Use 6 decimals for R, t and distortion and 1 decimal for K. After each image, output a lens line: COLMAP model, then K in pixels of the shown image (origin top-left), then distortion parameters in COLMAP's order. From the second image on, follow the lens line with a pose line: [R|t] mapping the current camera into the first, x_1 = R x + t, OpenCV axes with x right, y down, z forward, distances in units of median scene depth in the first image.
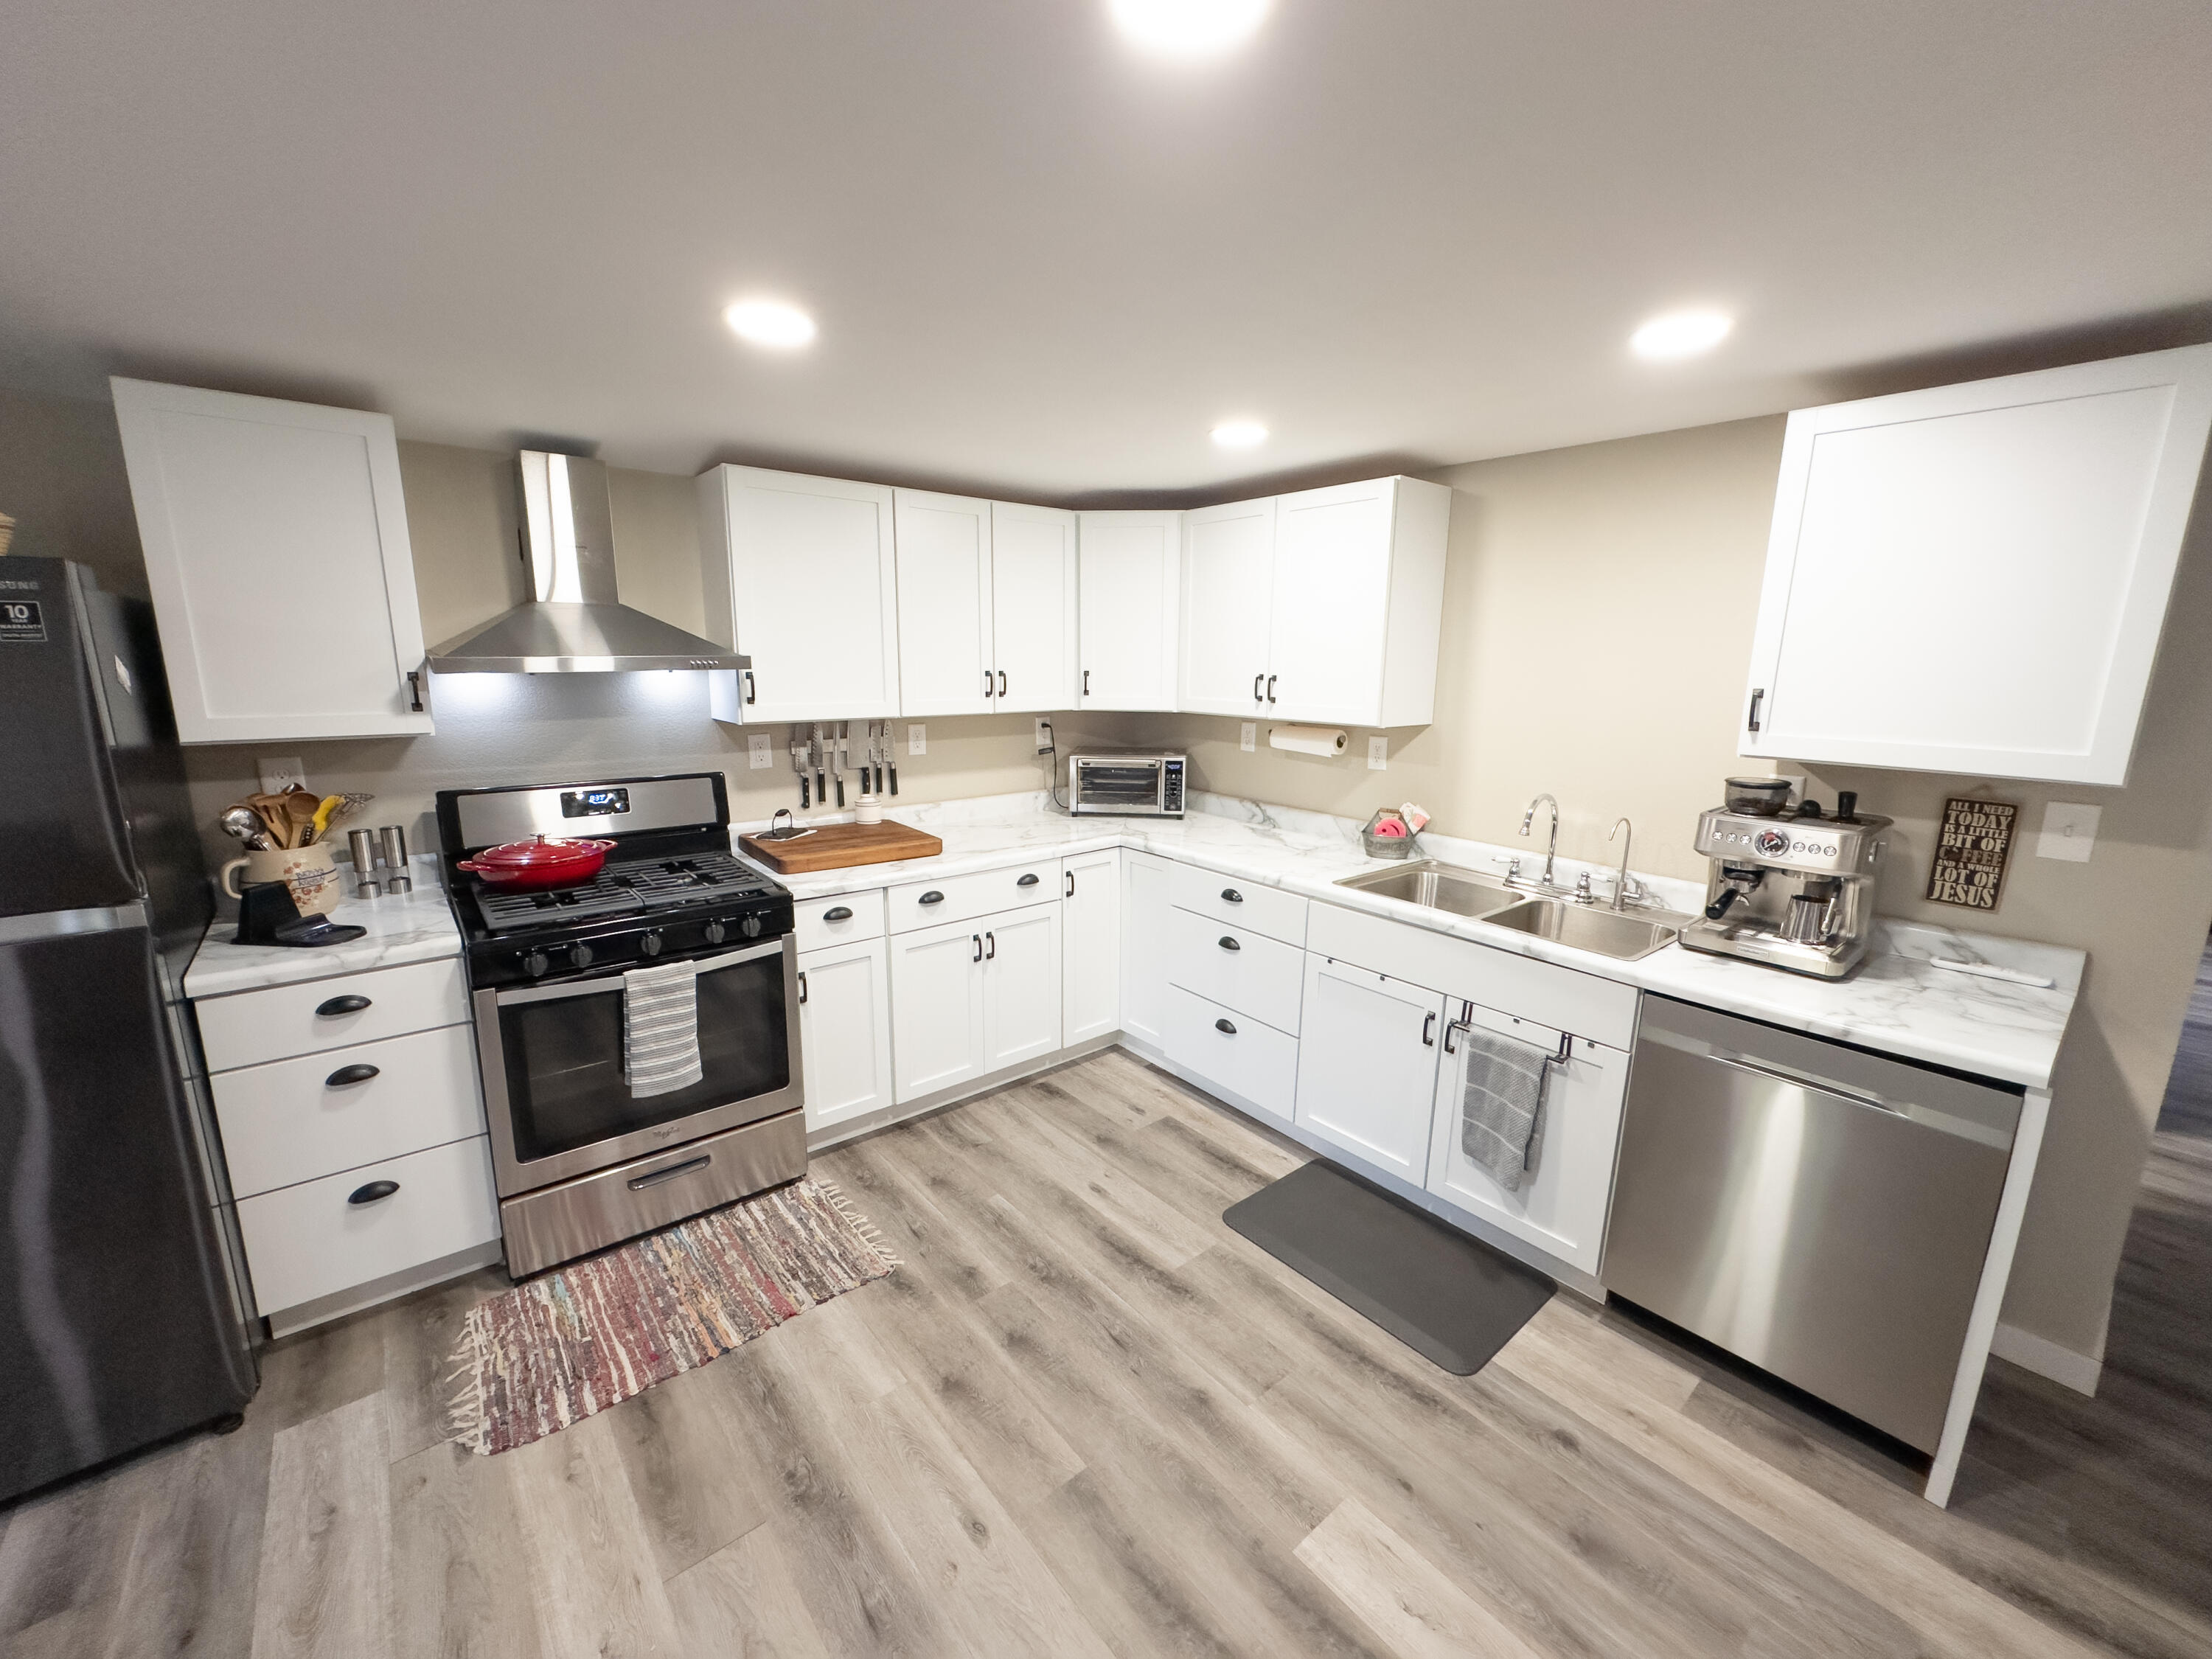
lens RADIAL K [[879.7, 0, 1103.4], [0, 879.7, 825.8], [0, 0, 1]] dist [0.000484, 0.000183]
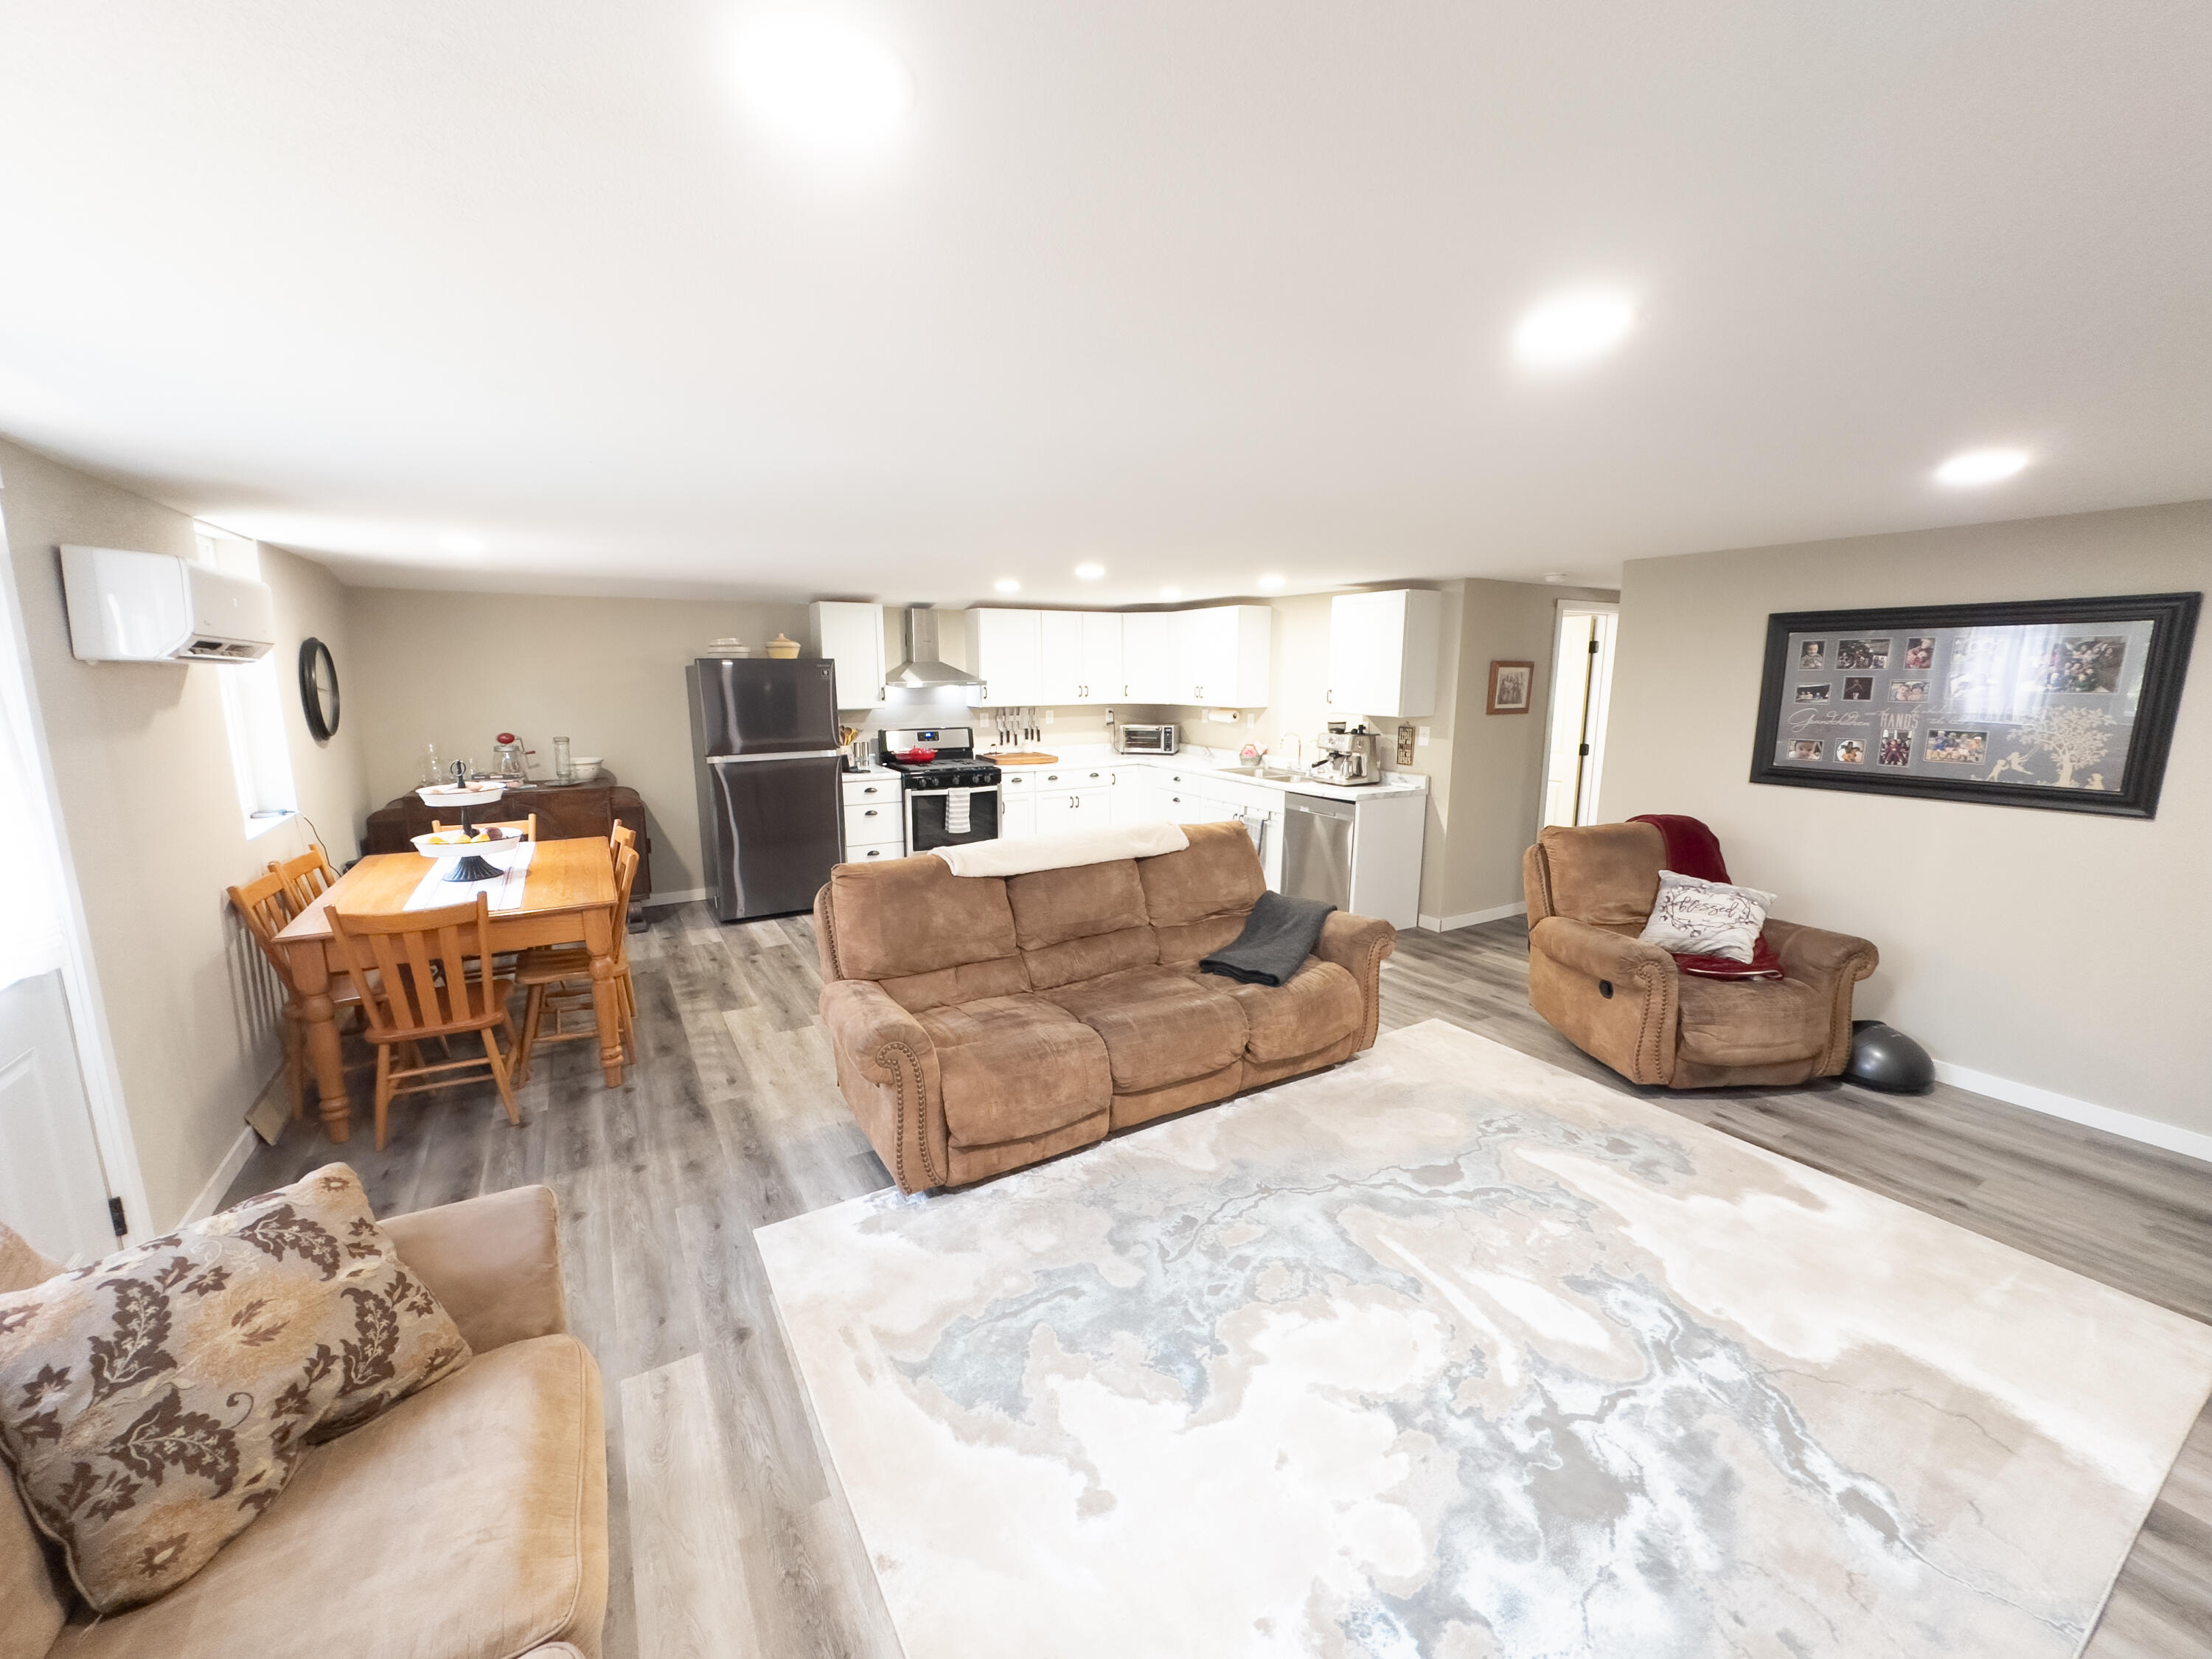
lens RADIAL K [[879.7, 0, 1103.4], [0, 879.7, 825.8], [0, 0, 1]] dist [0.000484, 0.000183]
pose [[0.987355, 0.016975, -0.157614, 0.368299], [-0.019926, 0.999654, -0.017158, 0.282553], [0.157269, 0.020081, 0.987352, -1.547932]]
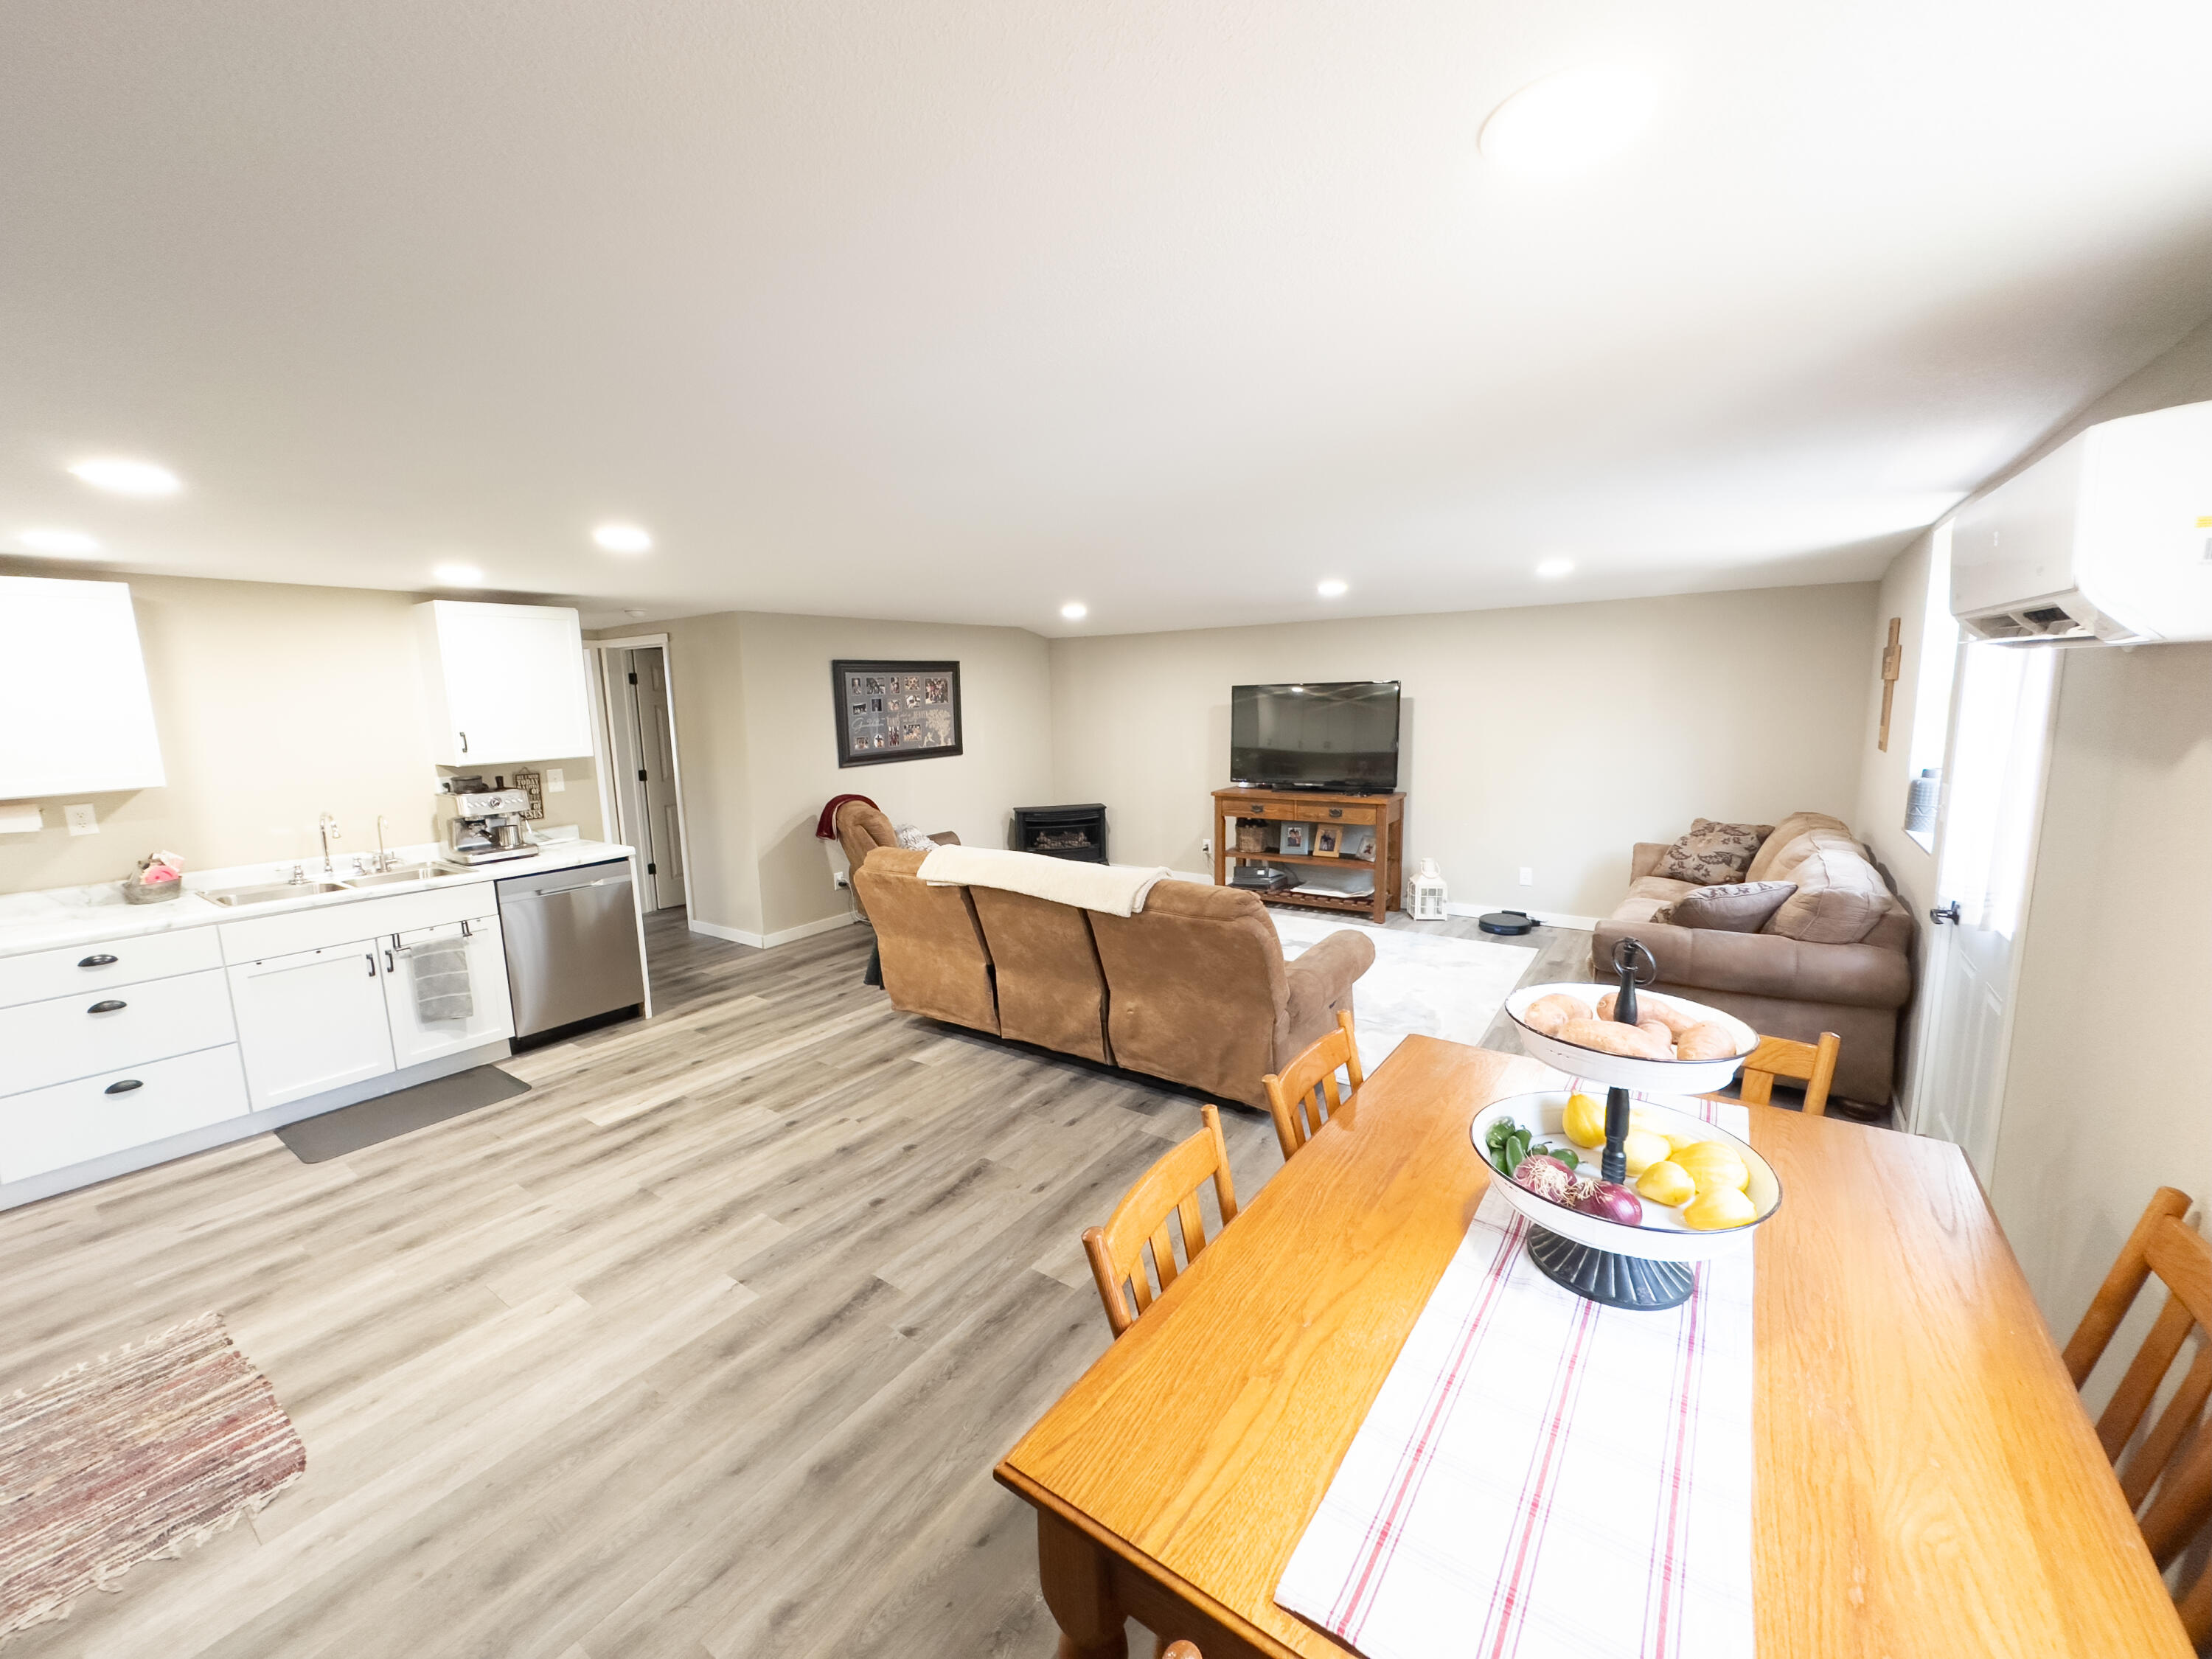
lens RADIAL K [[879.7, 0, 1103.4], [0, 879.7, 825.8], [0, 0, 1]] dist [0.000484, 0.000183]
pose [[-0.254452, -0.150379, 0.955322, -1.275019], [0.209698, 0.955755, 0.206301, -0.043776], [-0.944077, 0.252822, -0.211660, 0.063848]]
